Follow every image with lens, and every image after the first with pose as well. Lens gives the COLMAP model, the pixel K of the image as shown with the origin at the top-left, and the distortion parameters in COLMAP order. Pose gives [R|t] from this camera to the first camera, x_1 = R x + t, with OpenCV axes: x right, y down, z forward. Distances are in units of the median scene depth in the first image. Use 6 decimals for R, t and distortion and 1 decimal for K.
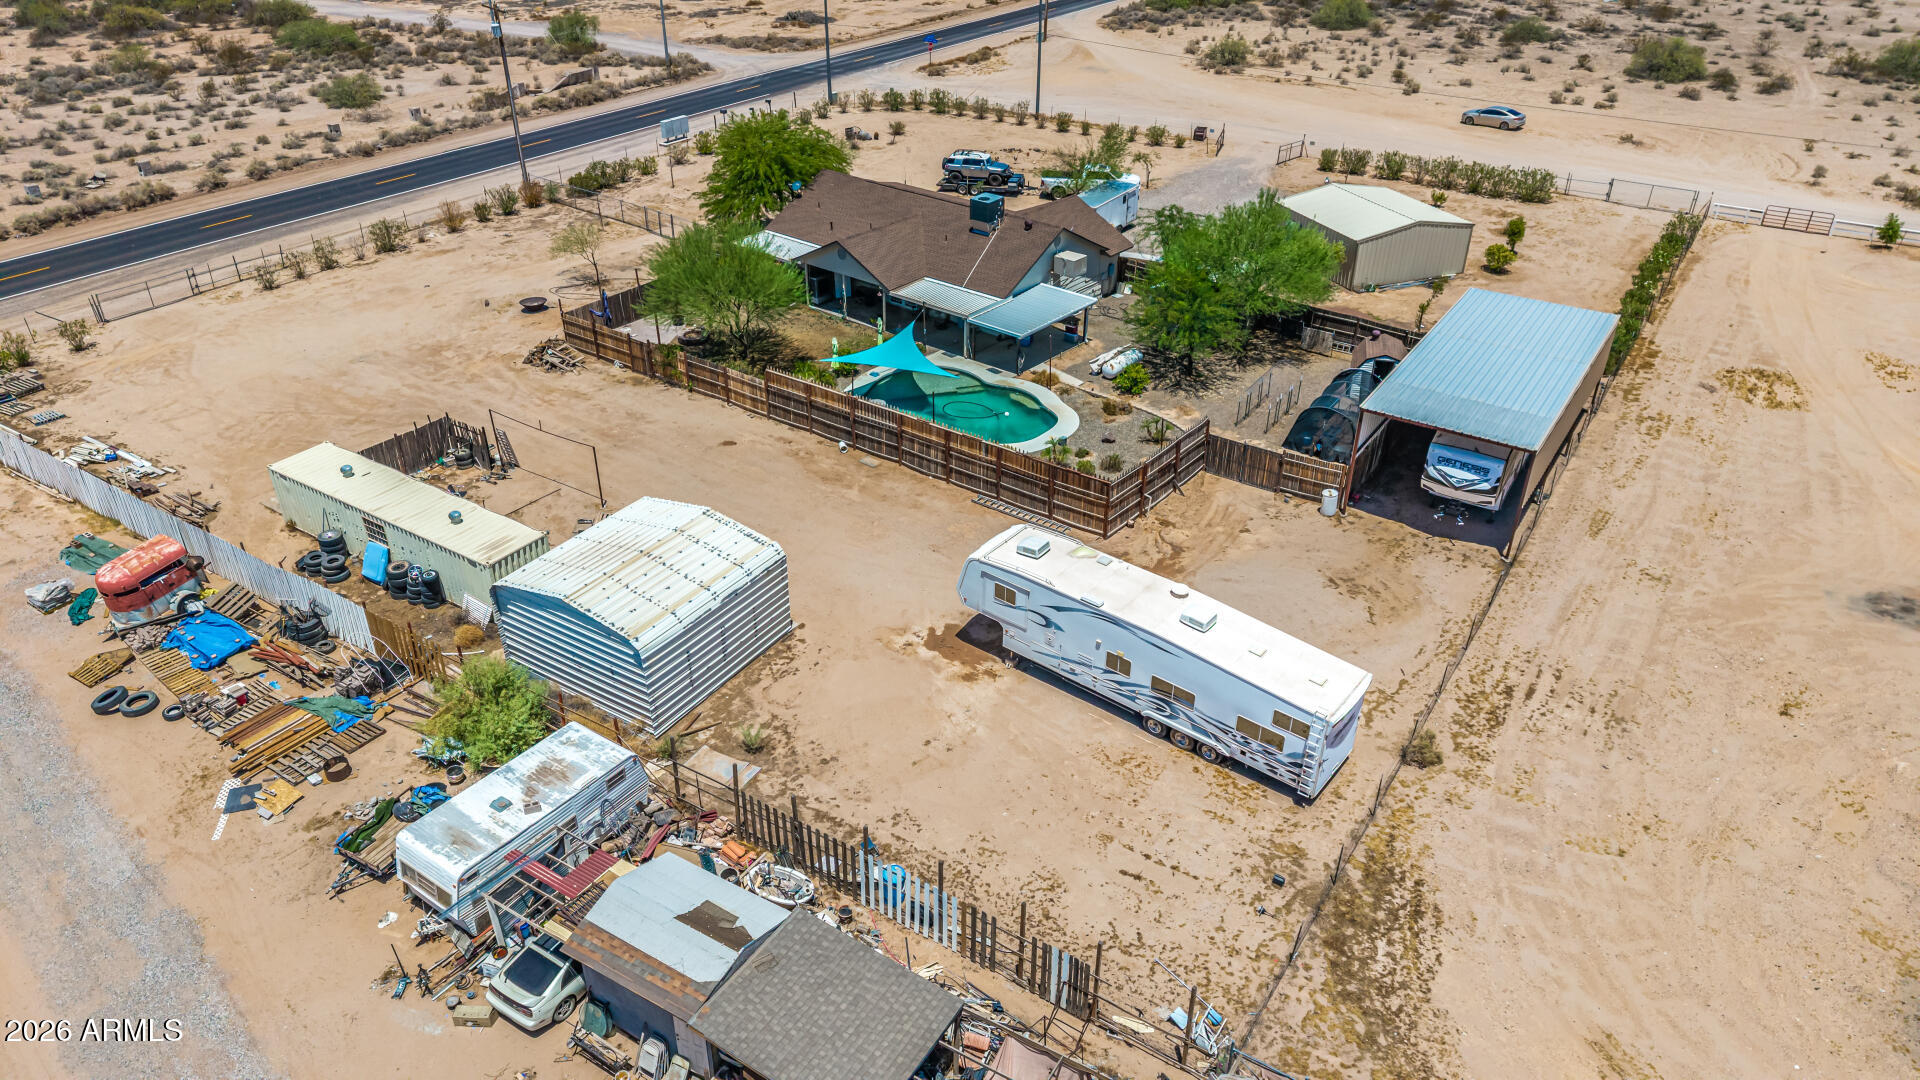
lens RADIAL K [[1250.5, 0, 963.2], [0, 1250.5, 589.0], [0, 0, 1]] dist [0.044861, -0.049212]
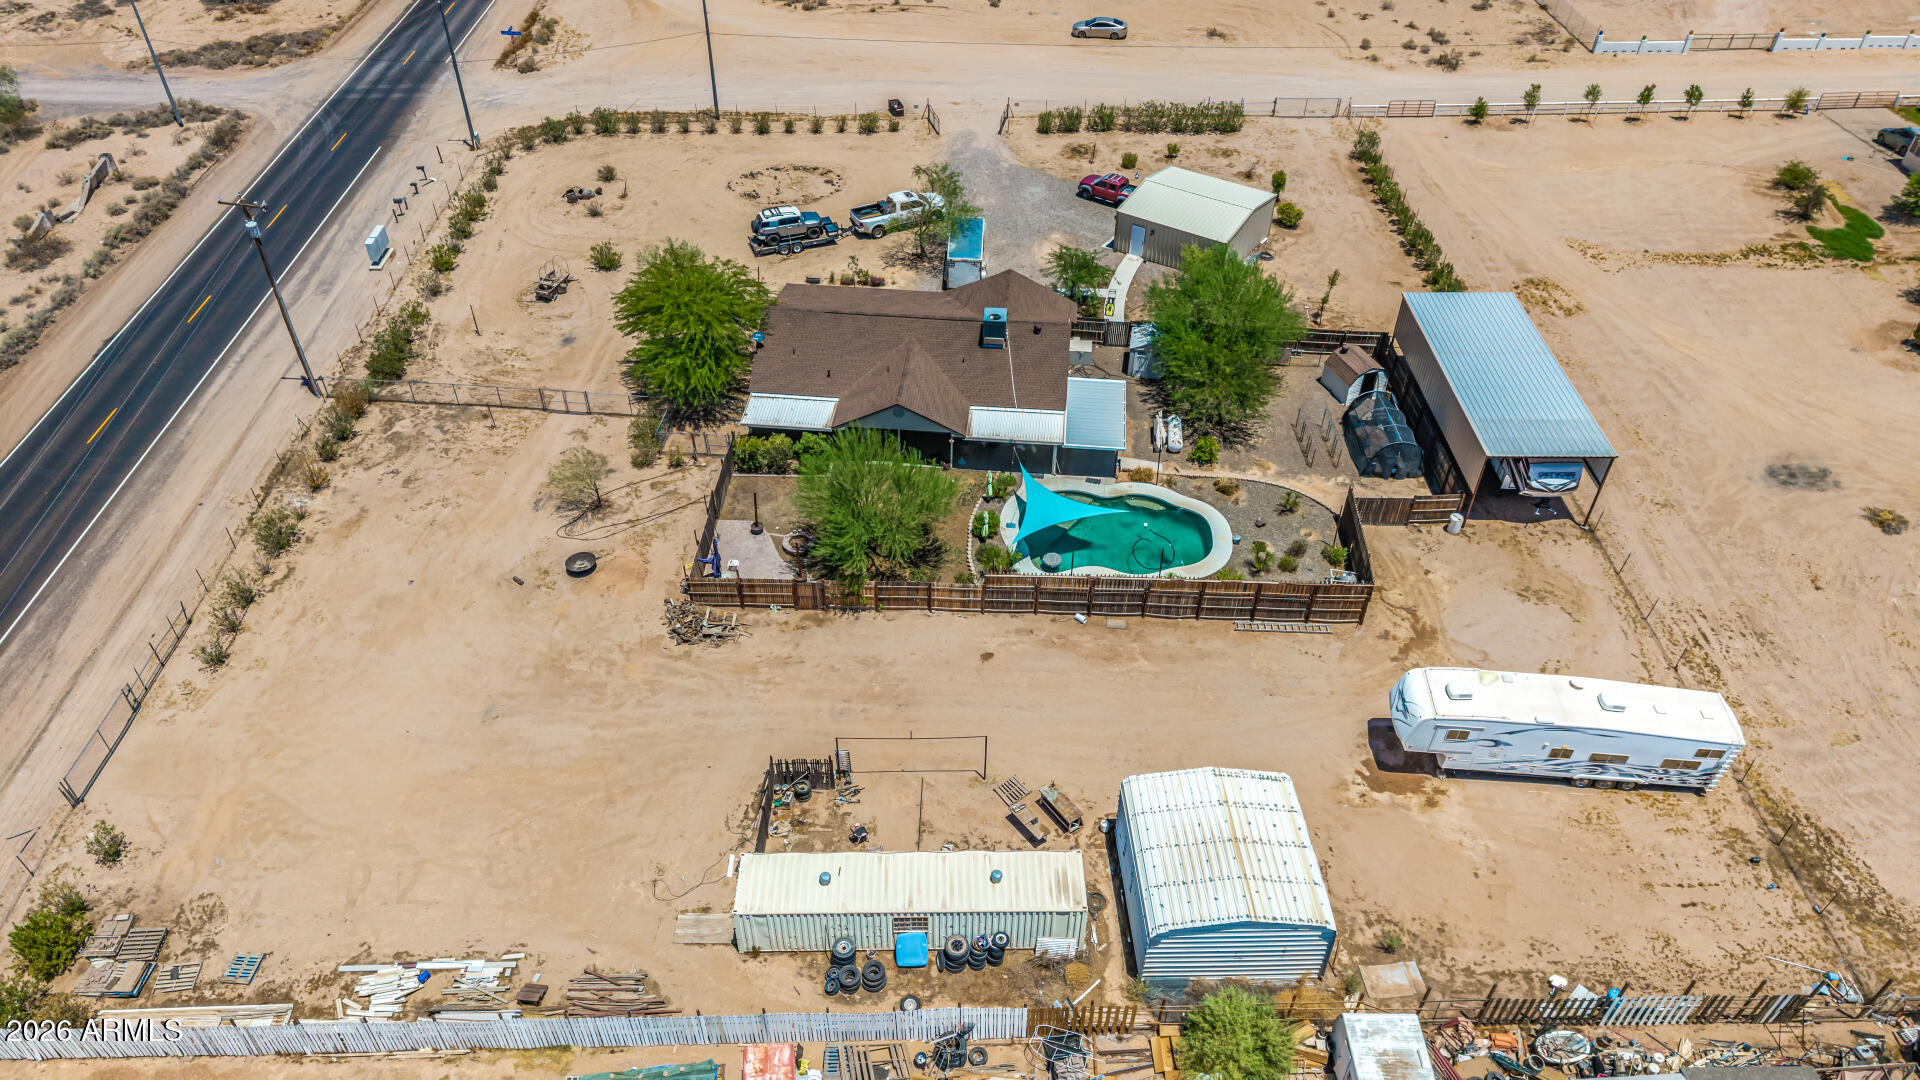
lens RADIAL K [[1281.5, 0, 960.0], [0, 1281.5, 540.0], [0, 0, 1]] dist [0.033020, -0.033374]
pose [[0.826183, -0.368550, 0.426136, -0.561482], [0.305818, 0.928597, 0.210198, -0.394105], [-0.473177, -0.043341, 0.879900, 0.072758]]
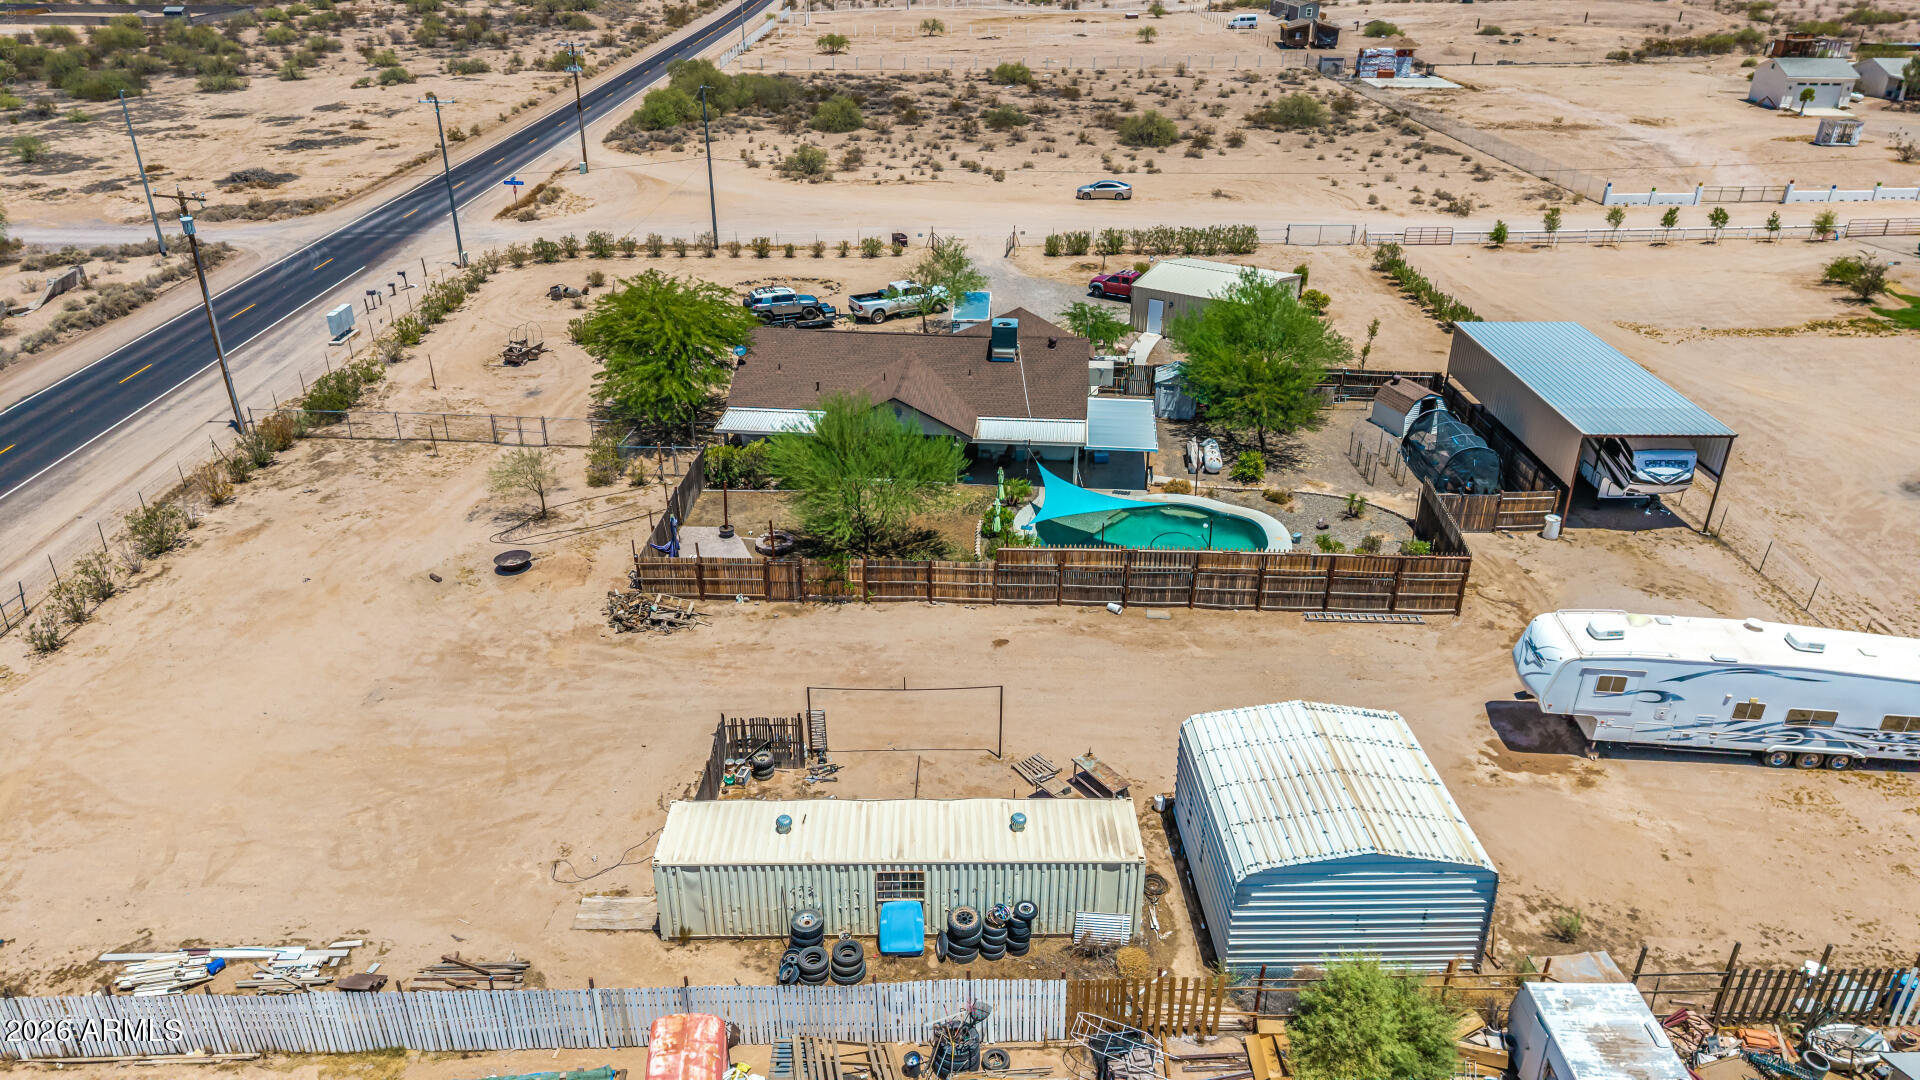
lens RADIAL K [[1281.5, 0, 960.0], [0, 1281.5, 540.0], [0, 0, 1]] dist [0.033020, -0.033374]
pose [[0.827346, -0.253090, 0.501442, -0.561531], [0.308482, 0.950785, -0.029090, -0.149589], [-0.469401, 0.178753, 0.864702, 0.233311]]
